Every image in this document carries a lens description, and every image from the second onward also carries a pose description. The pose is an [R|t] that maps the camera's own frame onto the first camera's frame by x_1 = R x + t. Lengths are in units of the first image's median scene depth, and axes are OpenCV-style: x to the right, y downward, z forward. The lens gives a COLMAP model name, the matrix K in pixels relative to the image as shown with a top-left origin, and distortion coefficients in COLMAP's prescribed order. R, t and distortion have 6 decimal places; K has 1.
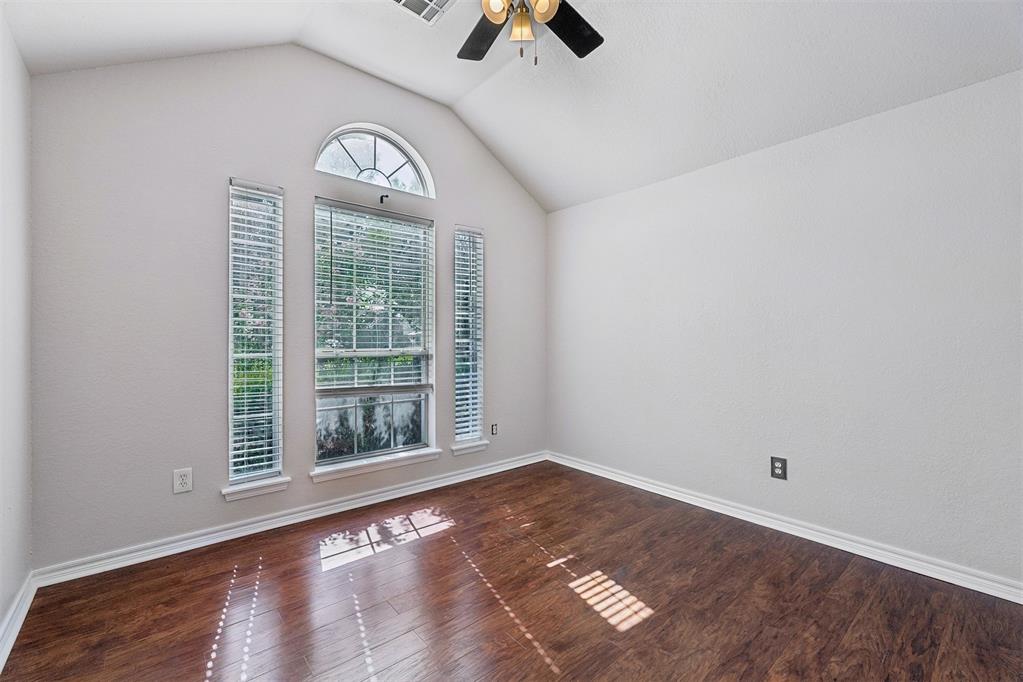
lens RADIAL K [[429.0, 0, 512.6], [0, 429.0, 340.7], [0, 0, 1]] dist [0.002707, 0.000172]
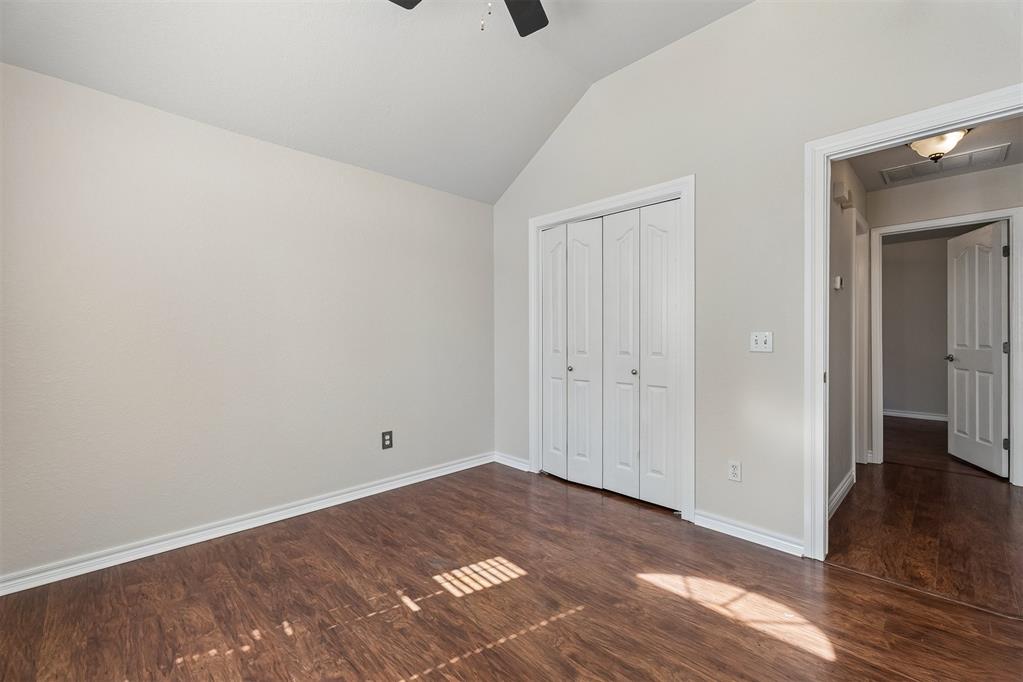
lens RADIAL K [[429.0, 0, 512.3], [0, 429.0, 337.0], [0, 0, 1]] dist [0.002707, 0.000172]
pose [[-0.070259, -0.004516, 0.997519, -0.778449], [0.000267, 0.999990, 0.004546, -0.001637], [-0.997529, 0.000586, -0.070257, 0.911840]]
